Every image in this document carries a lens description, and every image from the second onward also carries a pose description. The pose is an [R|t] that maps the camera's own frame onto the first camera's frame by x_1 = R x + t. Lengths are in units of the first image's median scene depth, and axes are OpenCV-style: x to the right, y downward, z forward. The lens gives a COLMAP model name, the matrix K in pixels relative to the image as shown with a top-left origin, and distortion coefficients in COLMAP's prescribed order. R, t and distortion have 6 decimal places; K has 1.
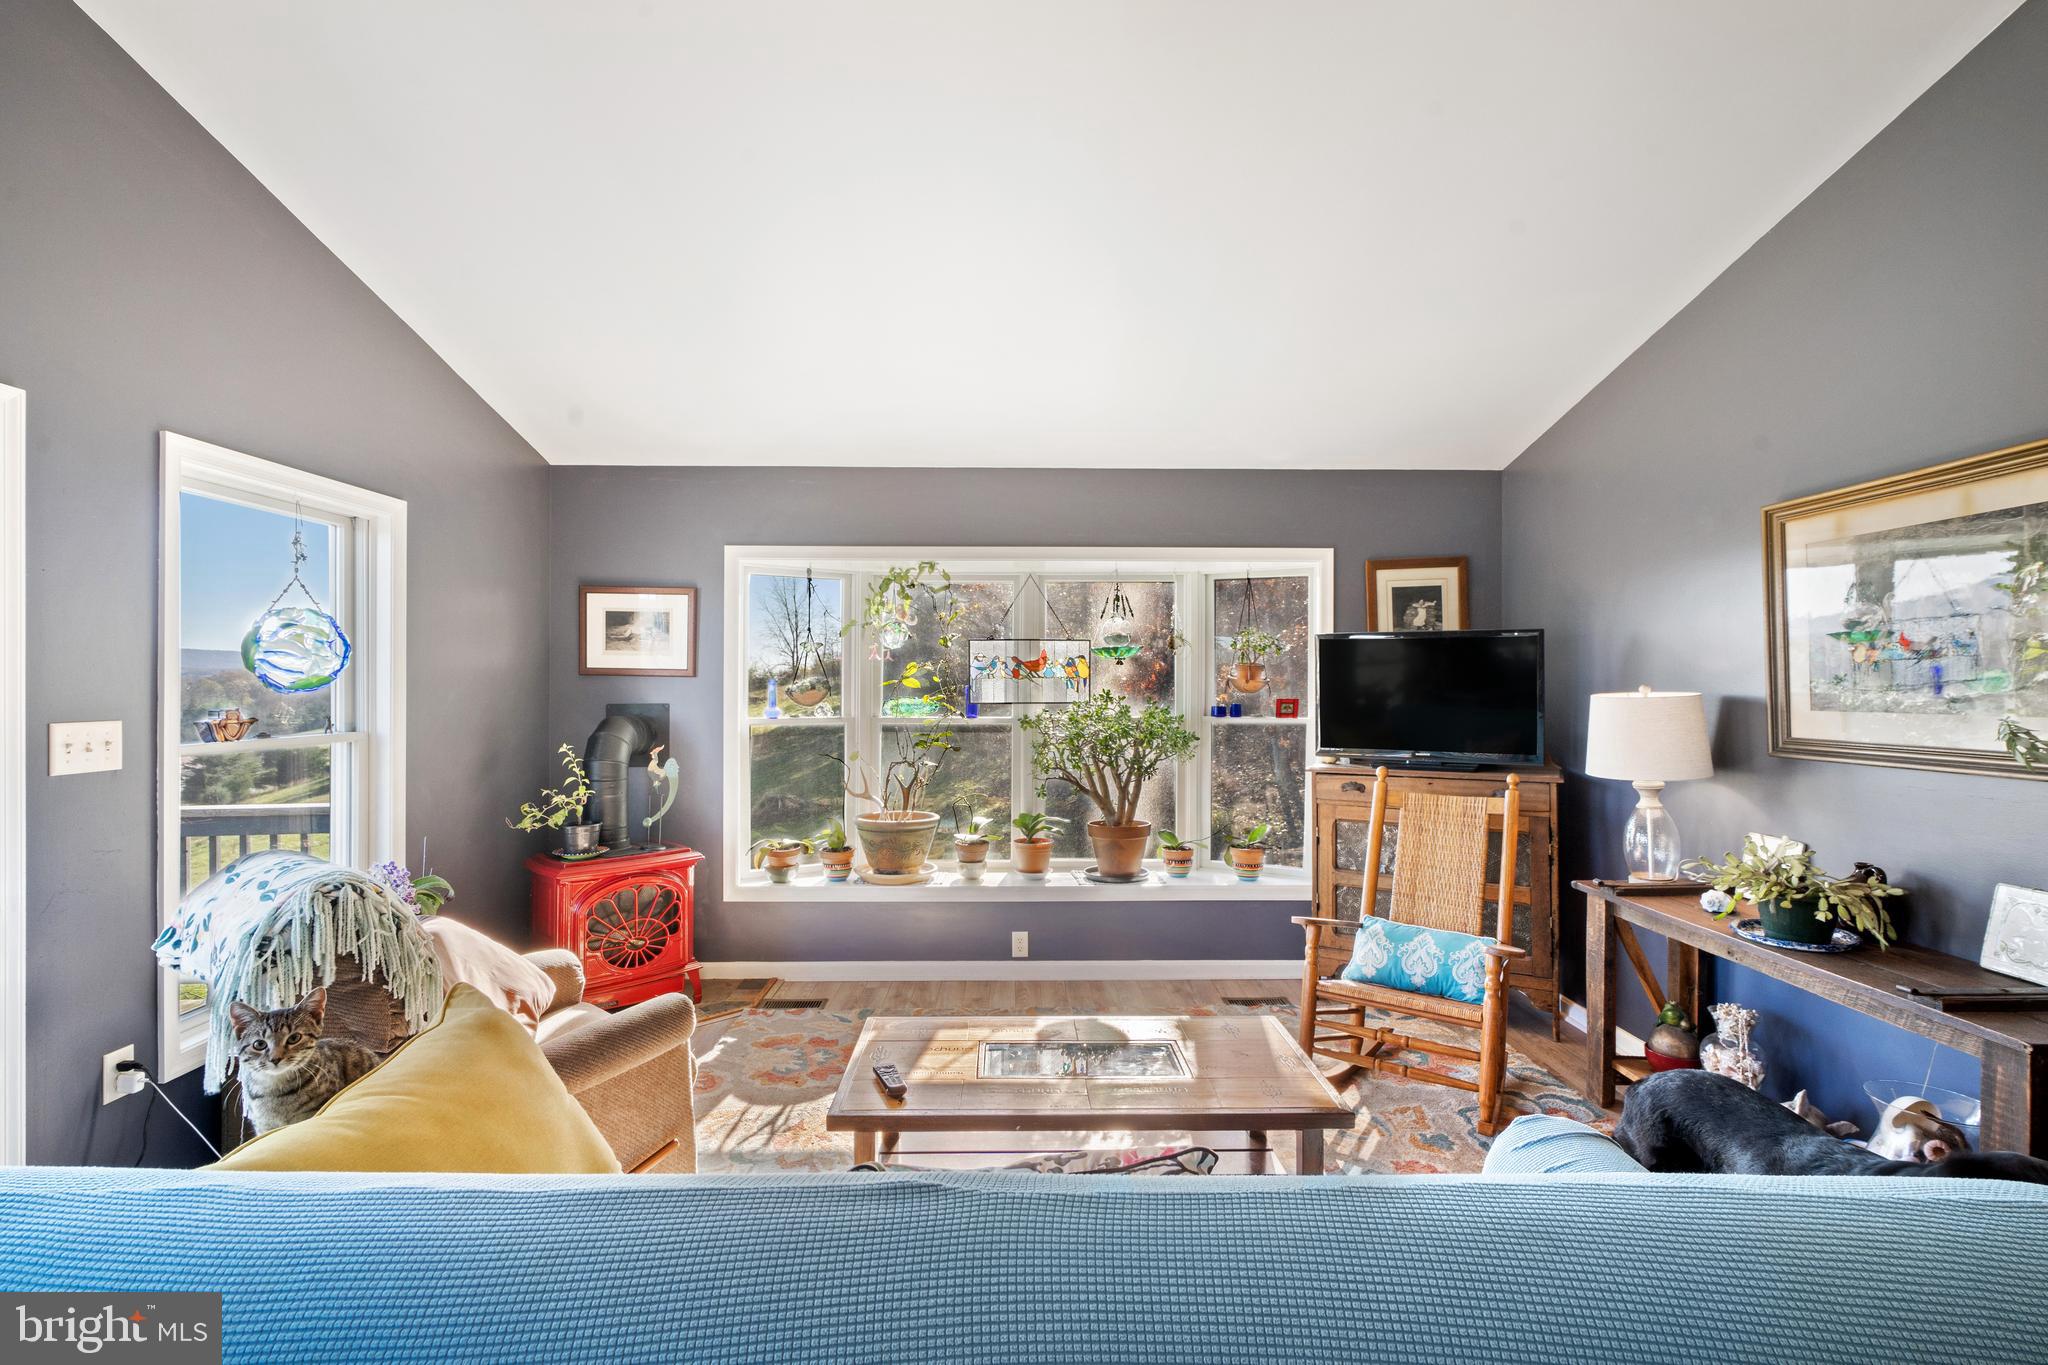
lens RADIAL K [[932.2, 0, 1024.1], [0, 932.2, 671.8], [0, 0, 1]] dist [0.001814, 0.000713]
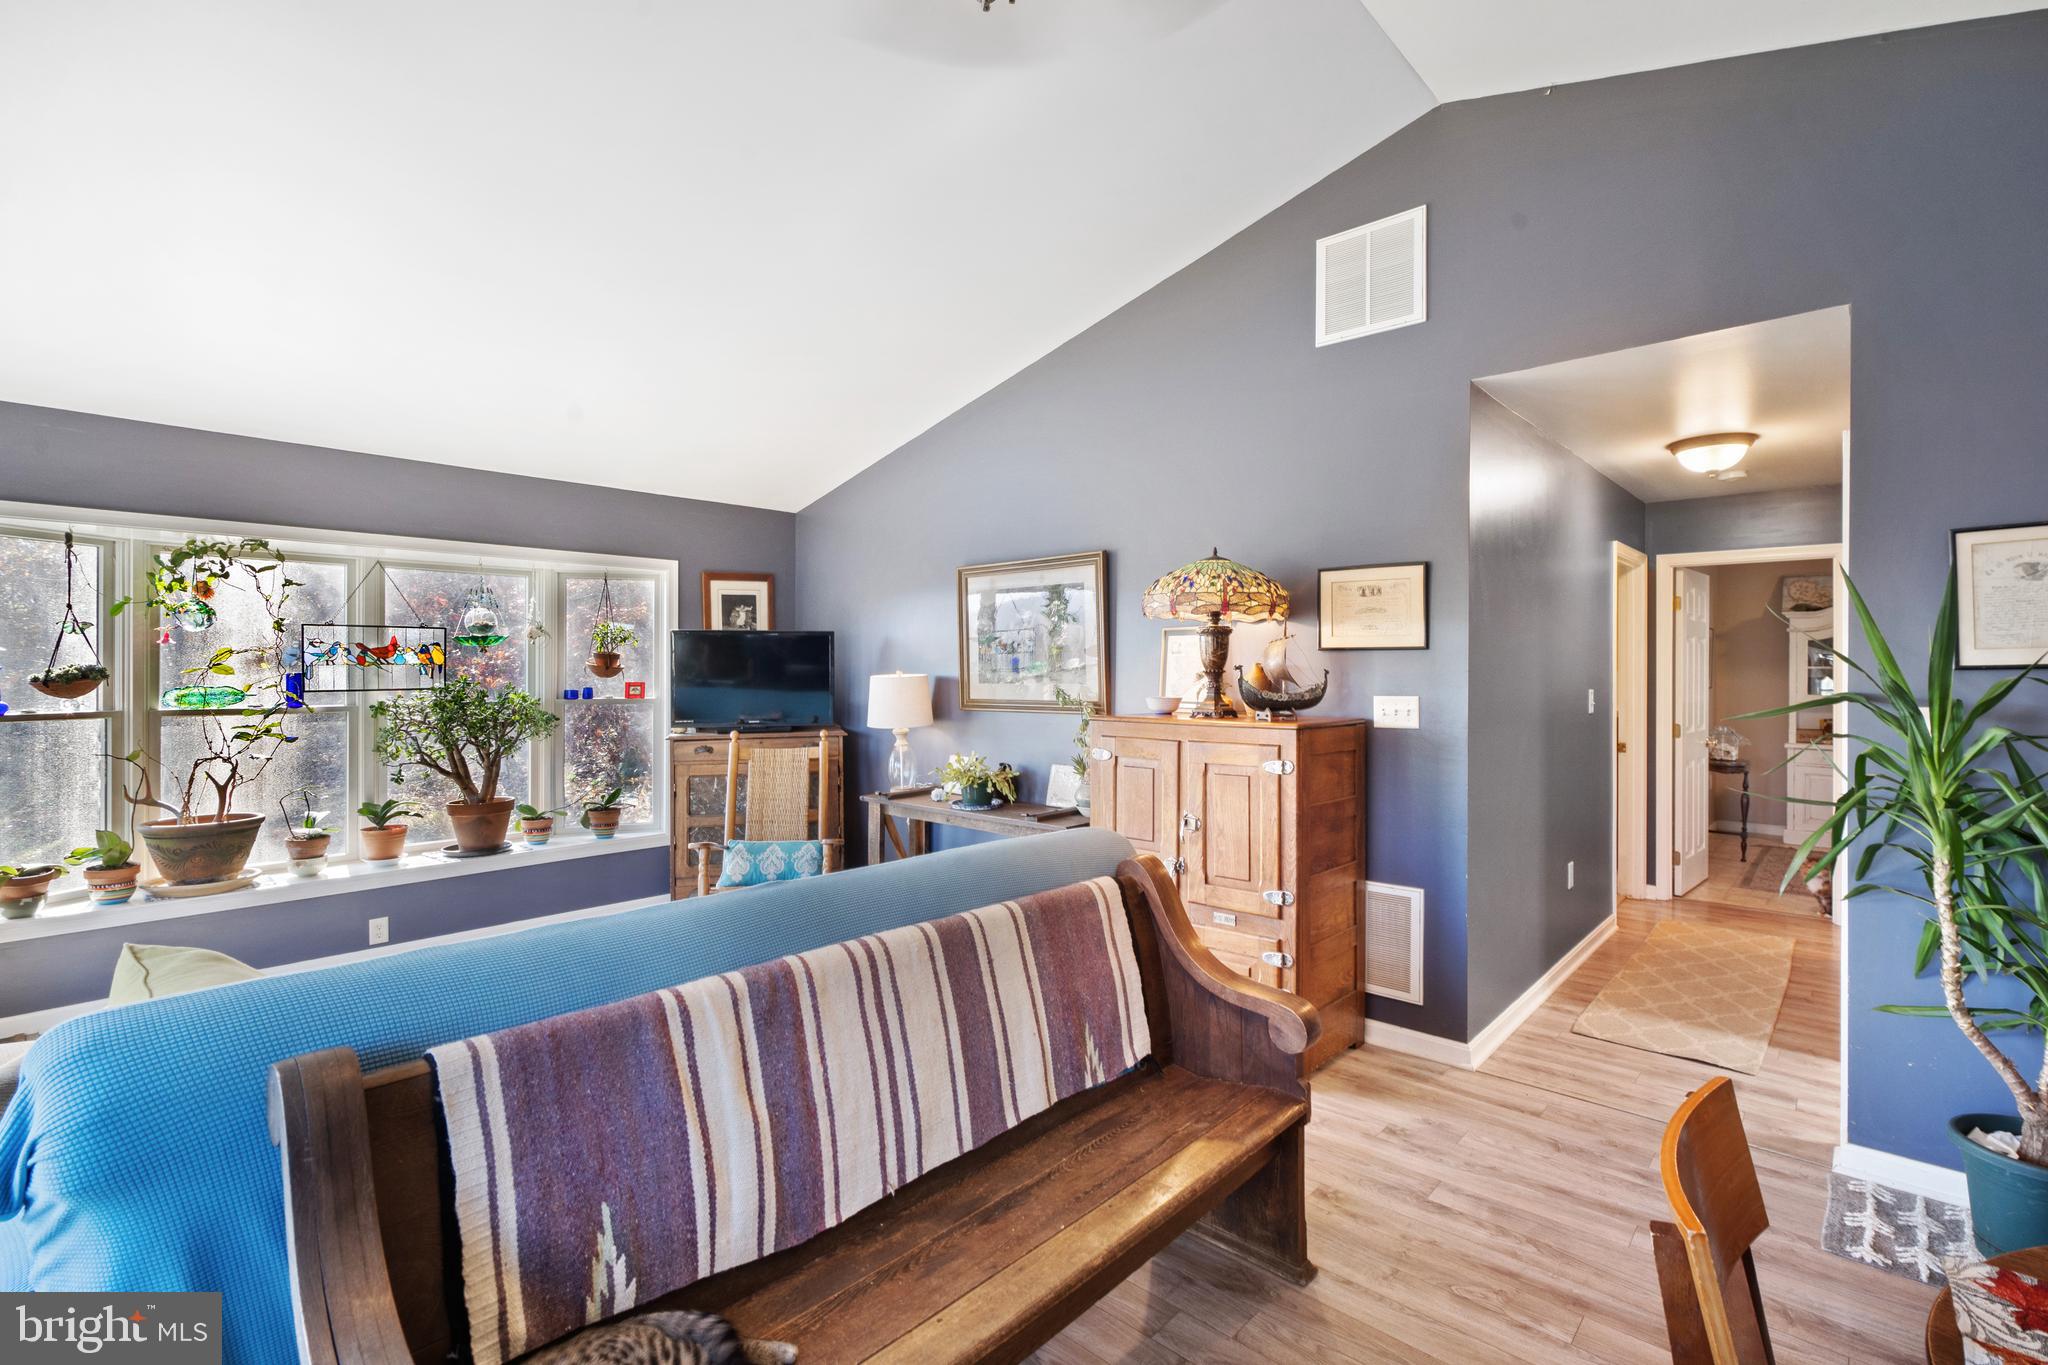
lens RADIAL K [[932.2, 0, 1024.1], [0, 932.2, 671.8], [0, 0, 1]] dist [0.001814, 0.000713]
pose [[0.690606, -0.004956, 0.723214, -0.269531], [-0.005956, 0.999904, 0.012539, -0.002794], [-0.723207, -0.012967, 0.690510, -0.206927]]
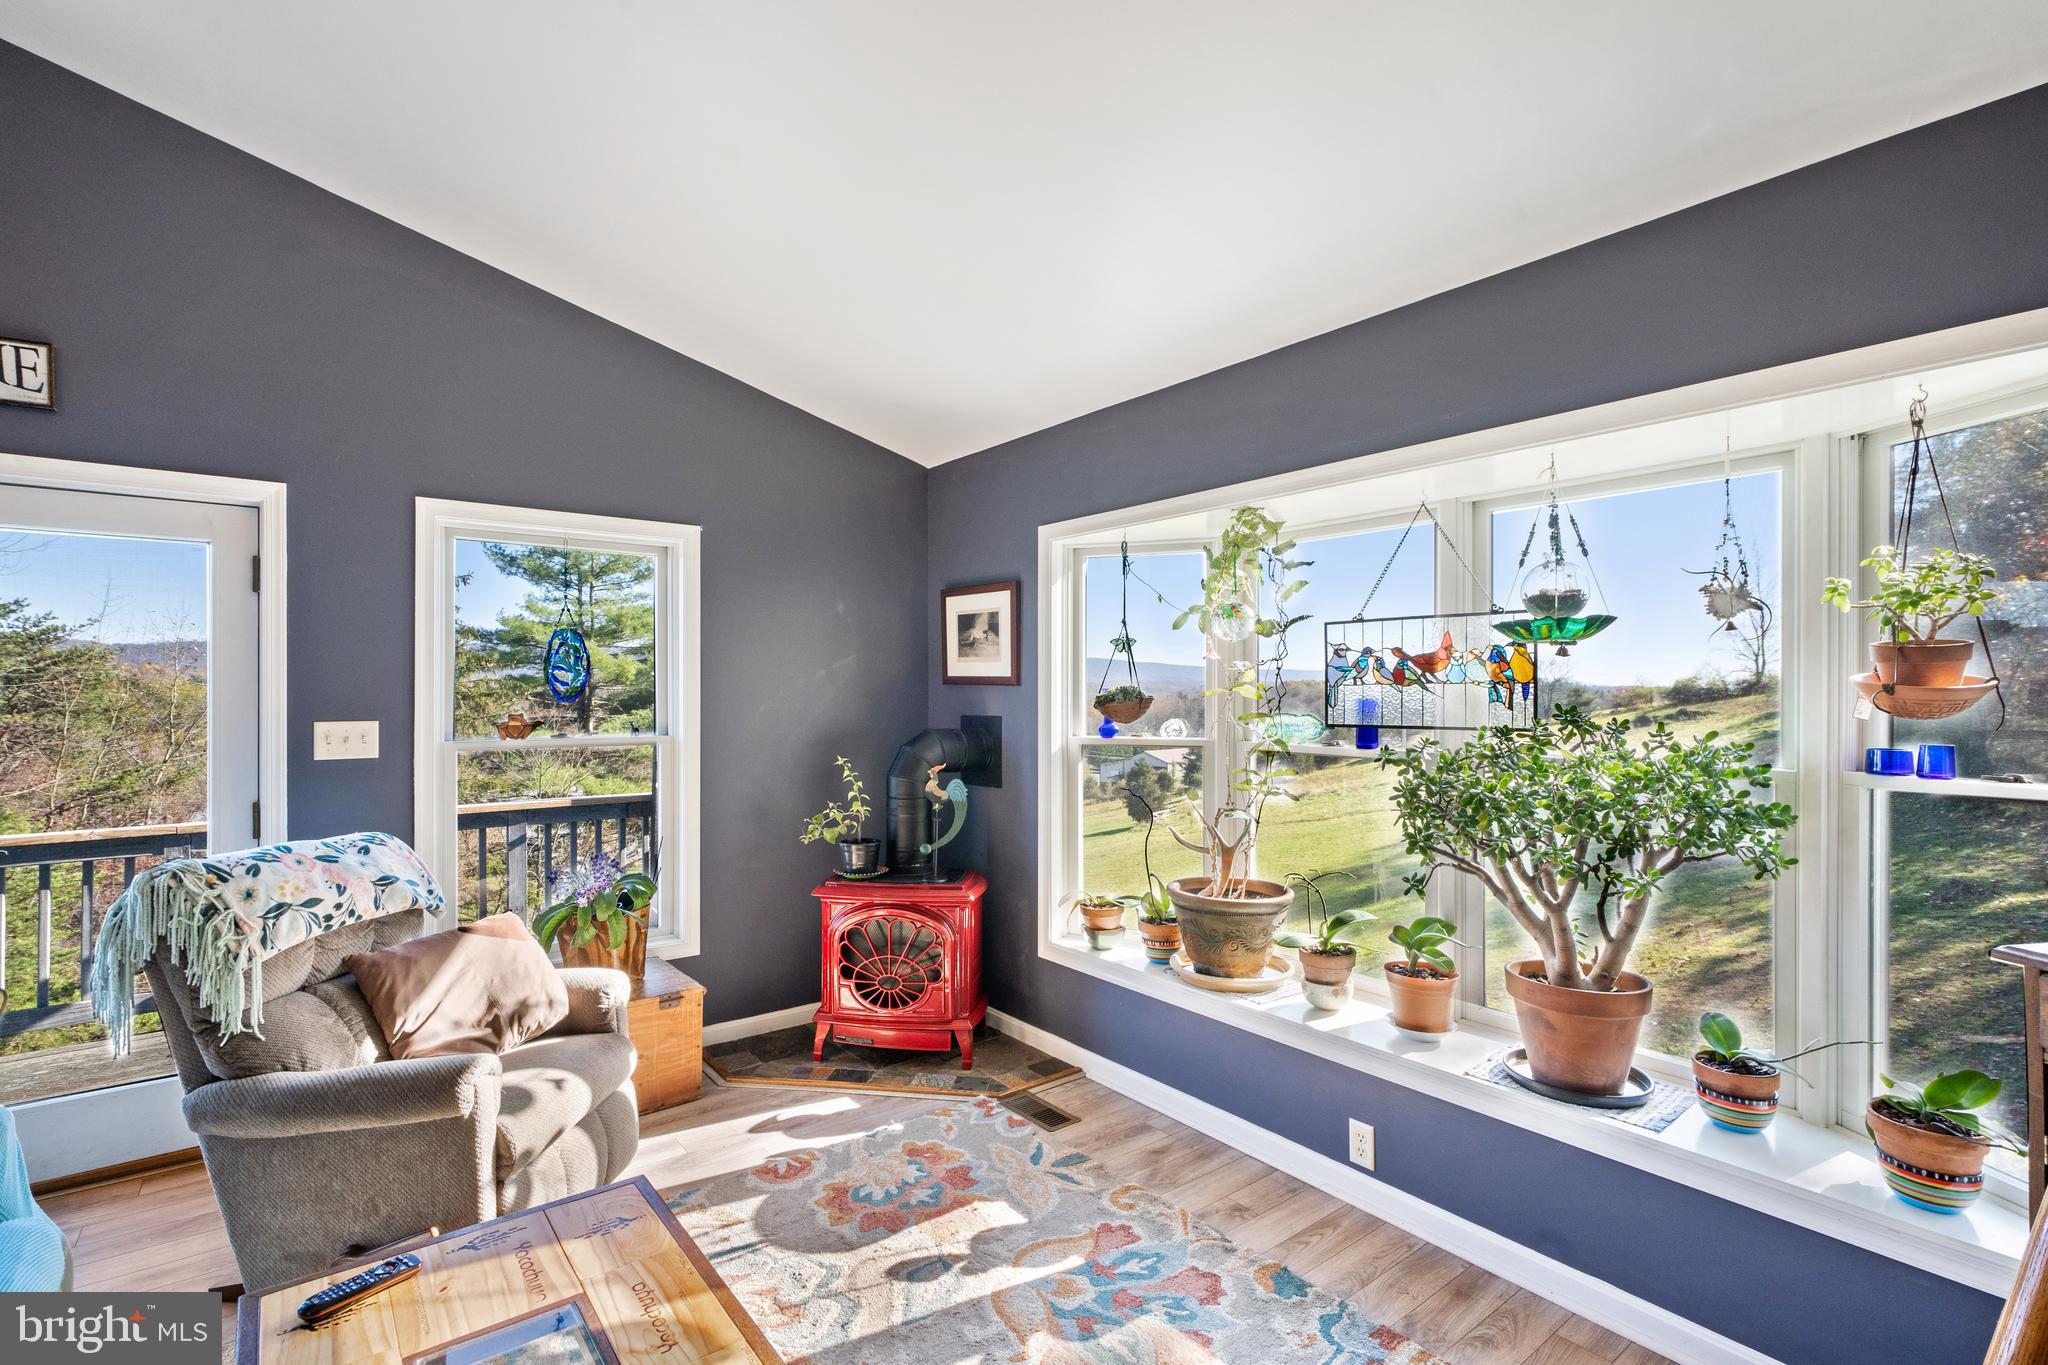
lens RADIAL K [[949.0, 0, 1023.3], [0, 949.0, 696.1], [0, 0, 1]] dist [0.001741, 0.000631]
pose [[0.597417, 0.001569, -0.801929, 0.370188], [0.009452, 0.999915, 0.008997, 0.007393], [0.801875, -0.012955, 0.597352, 0.522148]]
